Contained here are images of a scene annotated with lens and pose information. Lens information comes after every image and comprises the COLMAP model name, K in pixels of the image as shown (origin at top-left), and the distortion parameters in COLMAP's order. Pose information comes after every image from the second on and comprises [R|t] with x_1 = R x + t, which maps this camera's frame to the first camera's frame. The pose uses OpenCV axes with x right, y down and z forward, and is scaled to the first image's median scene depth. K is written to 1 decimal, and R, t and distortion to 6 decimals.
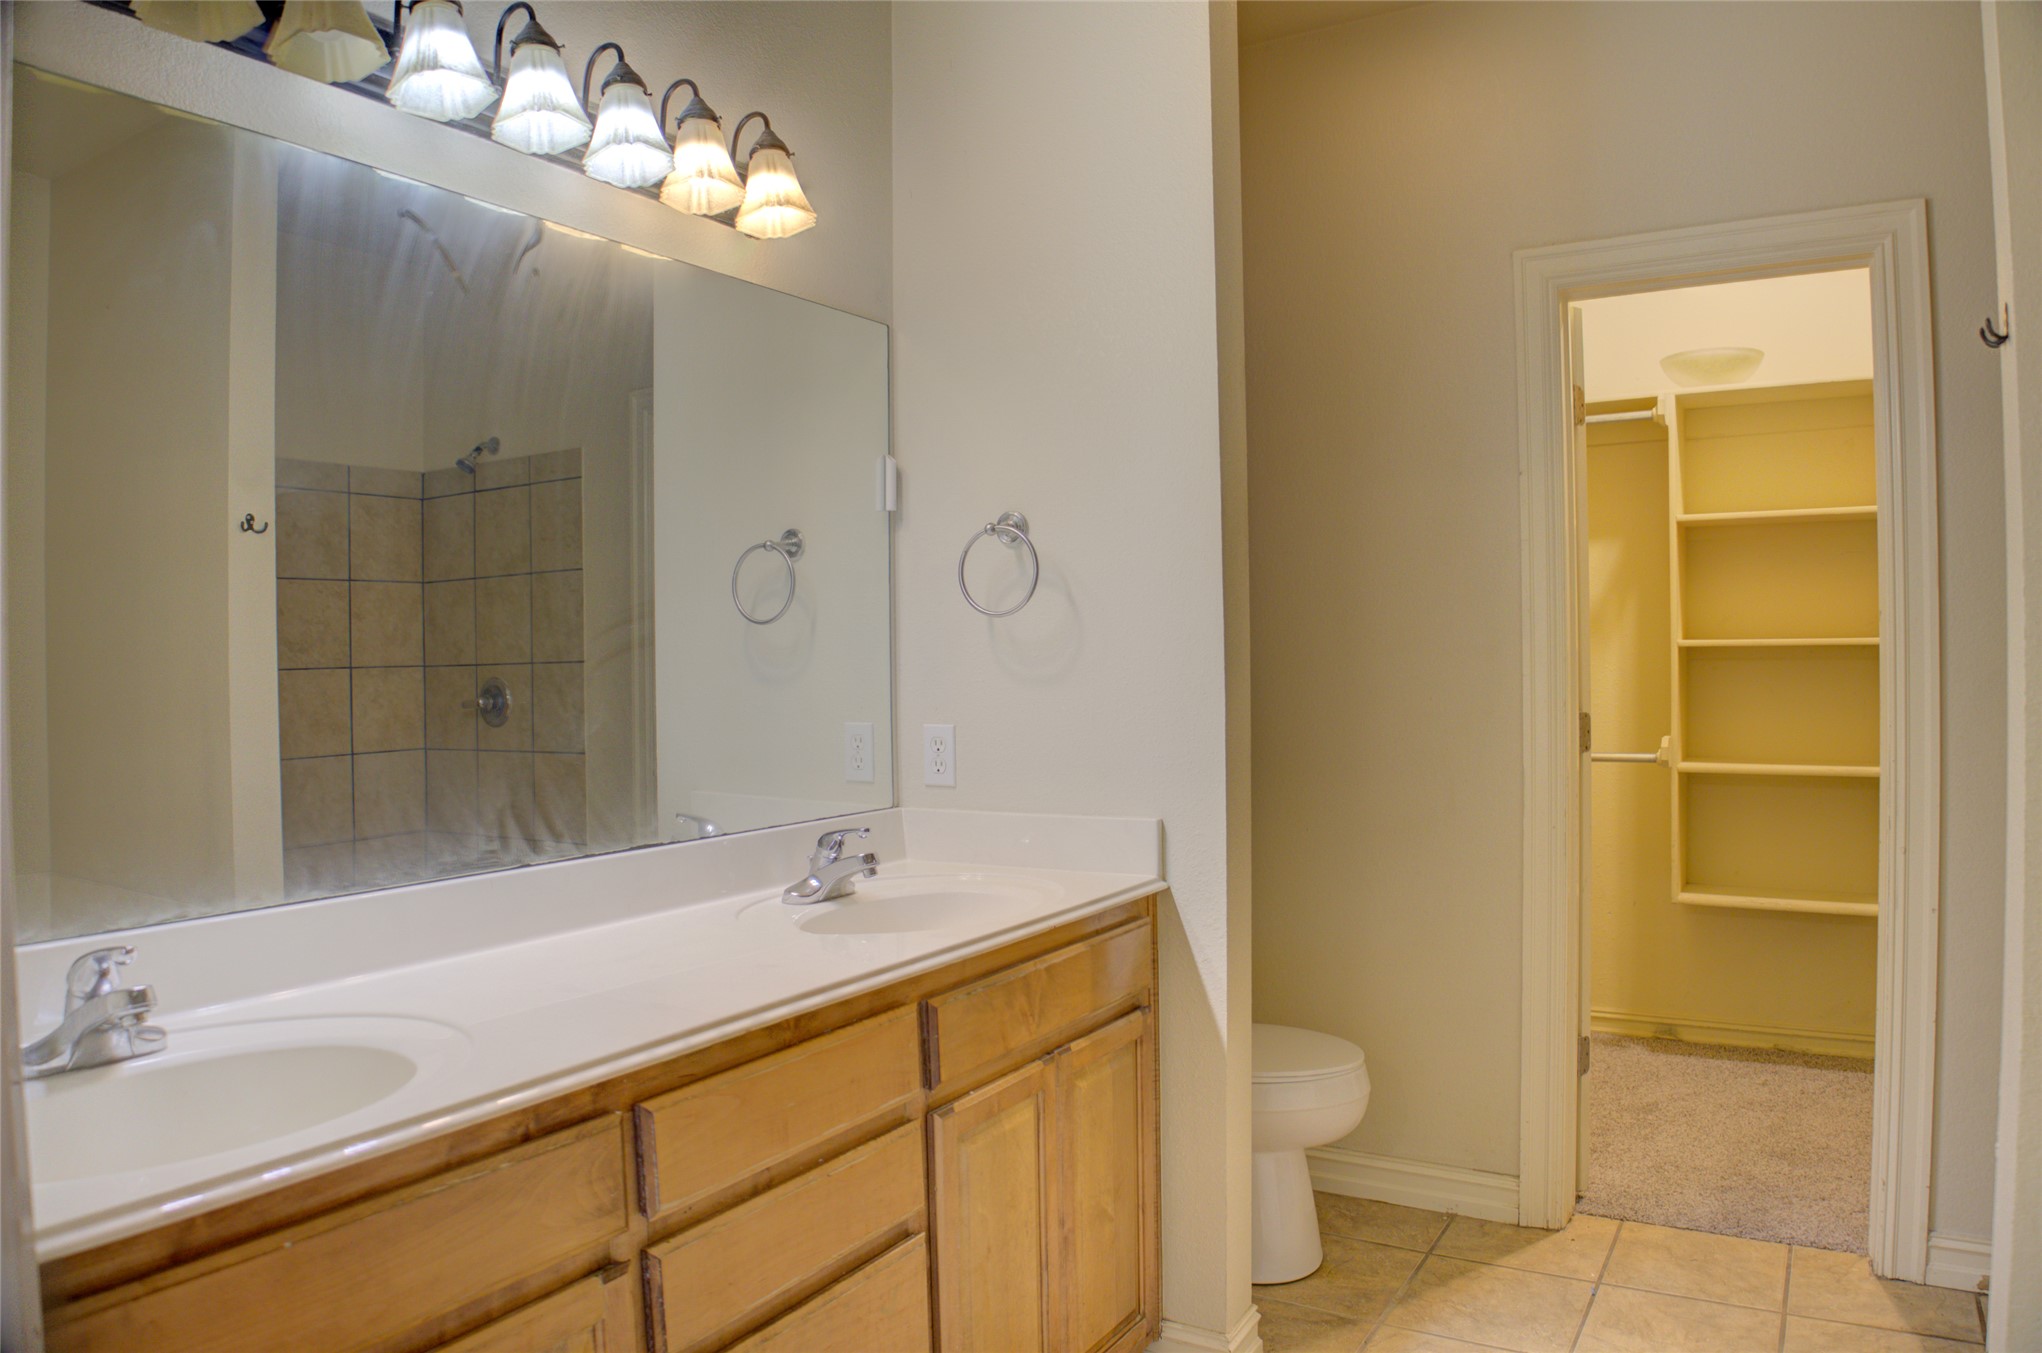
lens RADIAL K [[1455.3, 0, 1021.0], [0, 1455.3, 676.5], [0, 0, 1]] dist [-0.064226, 0.003247]
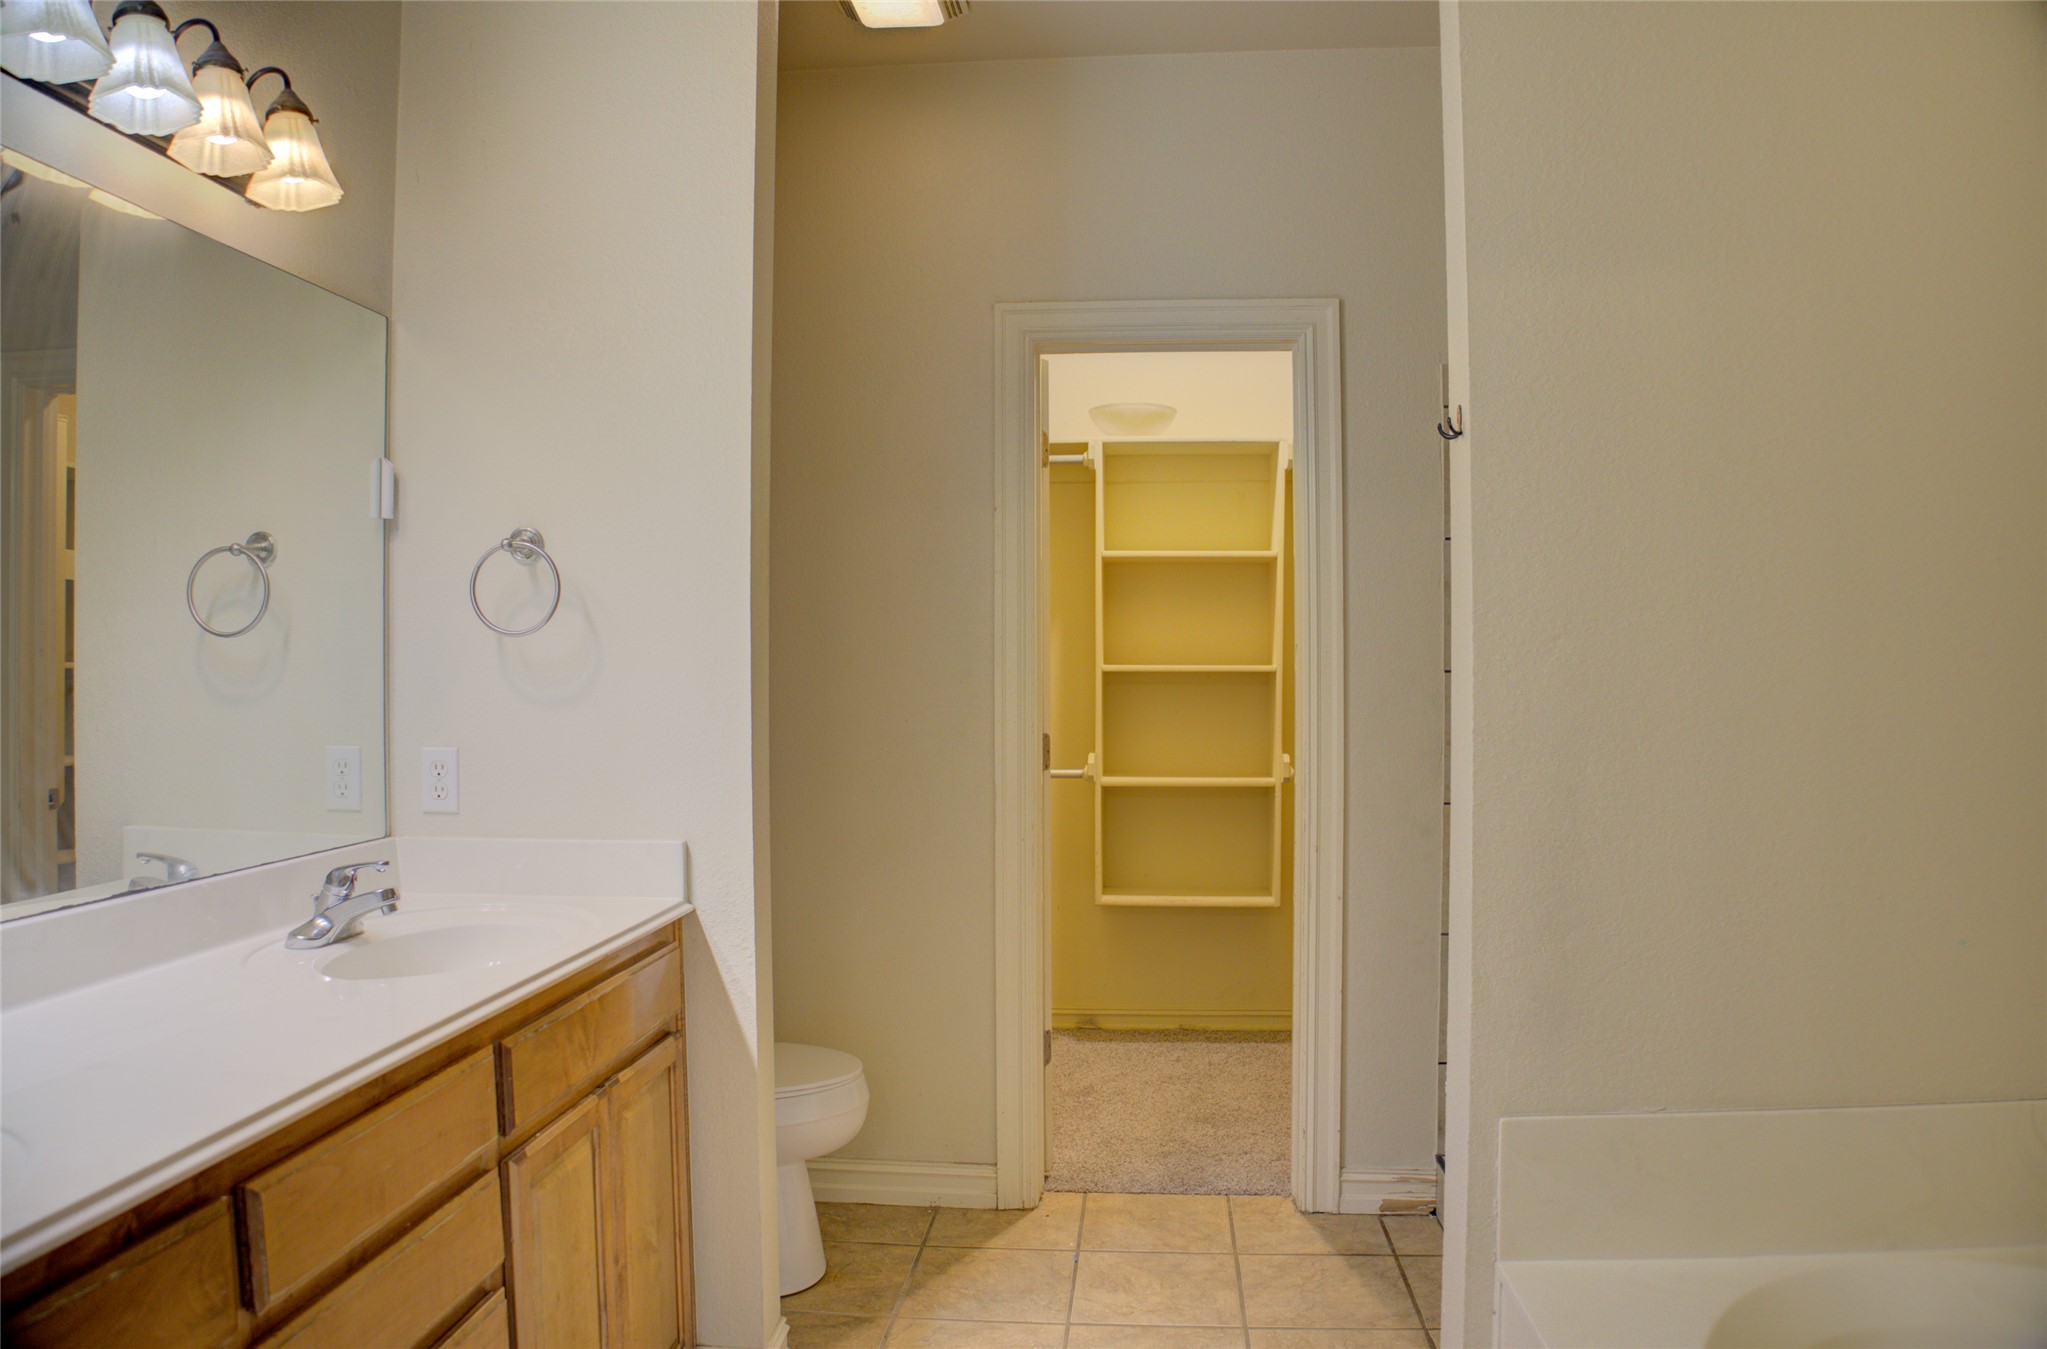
lens RADIAL K [[1477.1, 0, 1021.0], [0, 1477.1, 665.3], [0, 0, 1]] dist [-0.192312, 0.297725]
pose [[0.908182, 0.012927, 0.418376, -0.108761], [-0.005123, 0.999791, -0.019770, -0.003820], [-0.418545, 0.015812, 0.908059, 0.000394]]
